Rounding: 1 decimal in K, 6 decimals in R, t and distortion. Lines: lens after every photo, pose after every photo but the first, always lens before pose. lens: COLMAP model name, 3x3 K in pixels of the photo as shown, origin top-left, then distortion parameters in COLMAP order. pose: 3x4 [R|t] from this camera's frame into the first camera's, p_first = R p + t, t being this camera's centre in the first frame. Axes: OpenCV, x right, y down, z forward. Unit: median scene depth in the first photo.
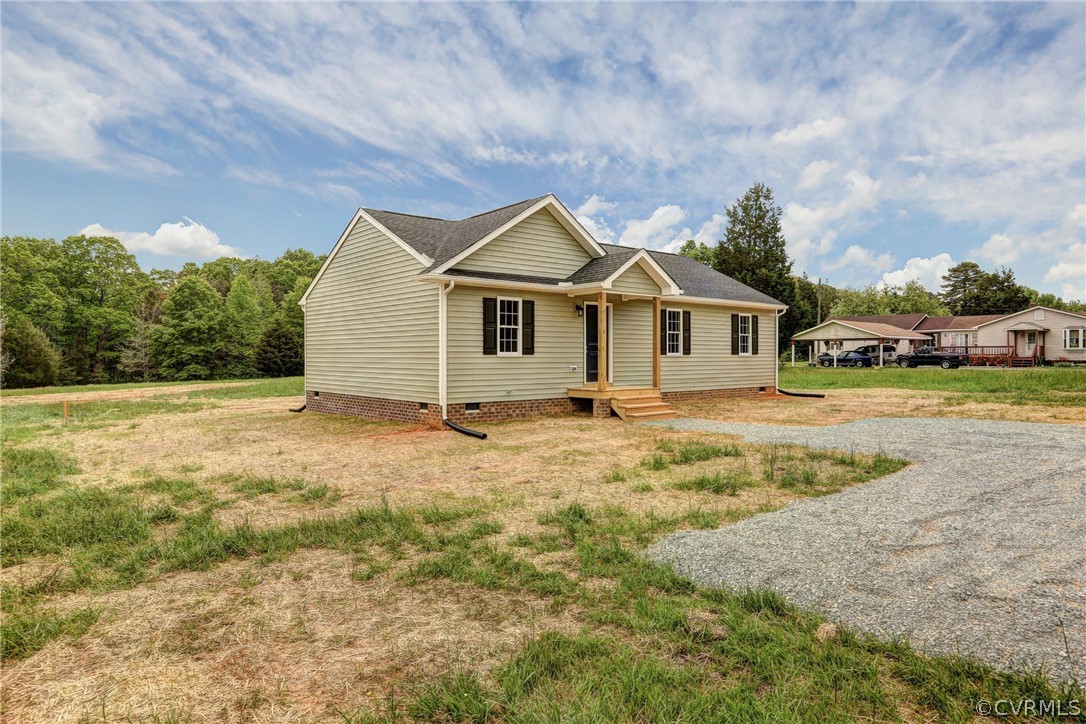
lens RADIAL K [[681.6, 0, 543.0], [0, 681.6, 362.0], [0, 0, 1]] dist [-0.003891, -0.001848]
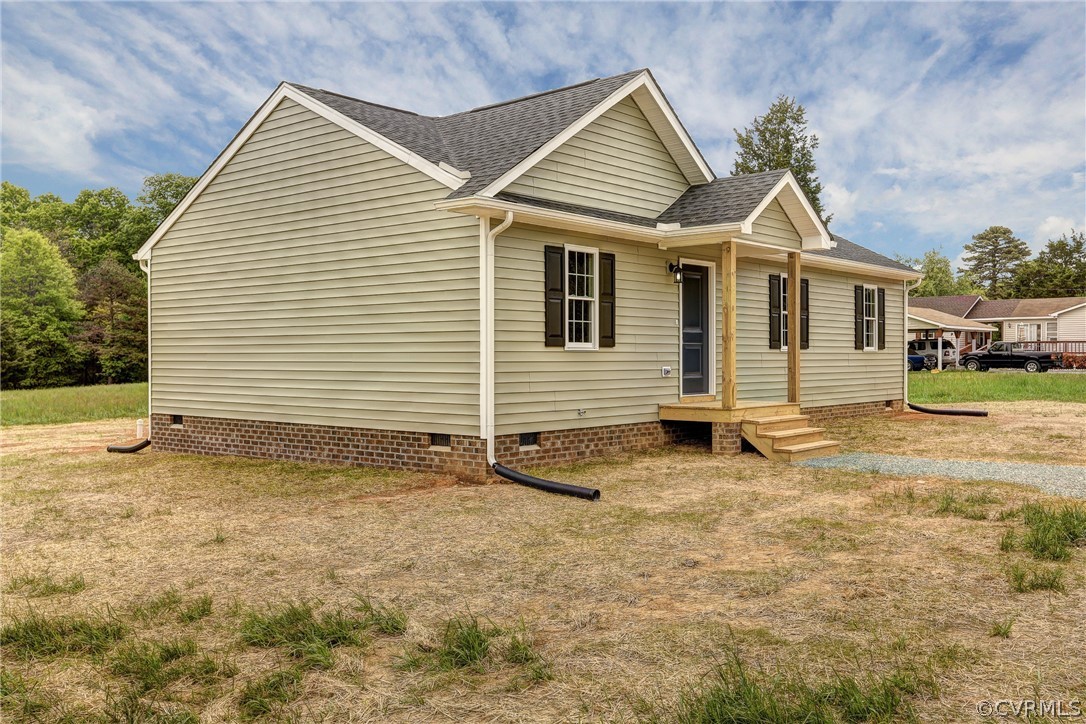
lens RADIAL K [[984.1, 0, 543.0], [0, 984.1, 362.0], [0, 0, 1]] dist [0.057914, 0.008279]
pose [[0.985963, -0.001803, 0.166952, -0.212685], [0.002436, 0.999991, -0.003587, 0.004420], [-0.166944, 0.003944, 0.985959, 0.187253]]
